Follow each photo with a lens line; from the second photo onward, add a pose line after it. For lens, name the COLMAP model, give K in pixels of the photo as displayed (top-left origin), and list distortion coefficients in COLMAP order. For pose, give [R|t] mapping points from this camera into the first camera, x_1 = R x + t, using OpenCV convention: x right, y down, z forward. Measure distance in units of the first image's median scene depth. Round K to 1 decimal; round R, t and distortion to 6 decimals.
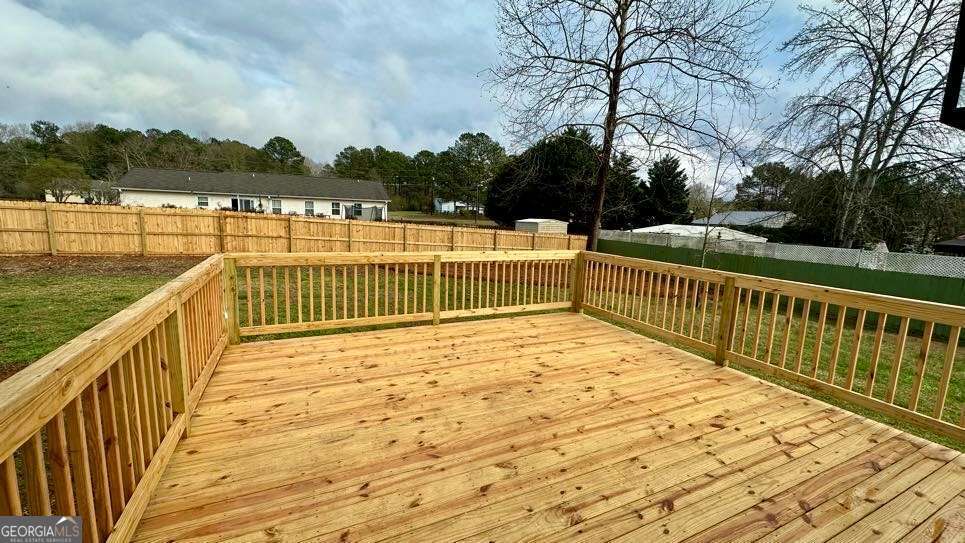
lens RADIAL K [[383.3, 0, 482.5], [0, 383.3, 271.5], [0, 0, 1]] dist [-0.000693, -0.000218]
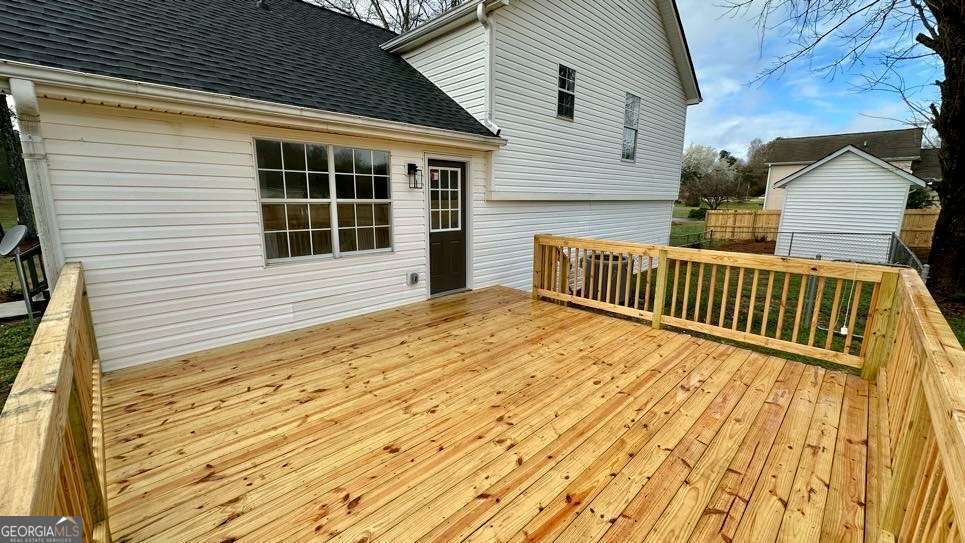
lens RADIAL K [[383.3, 0, 482.5], [0, 383.3, 271.5], [0, 0, 1]] dist [-0.000693, -0.000218]
pose [[-0.944274, 0.018540, -0.328638, 0.531210], [-0.092116, 0.943635, 0.317911, -0.292787], [0.316009, 0.330468, -0.889342, 1.987146]]
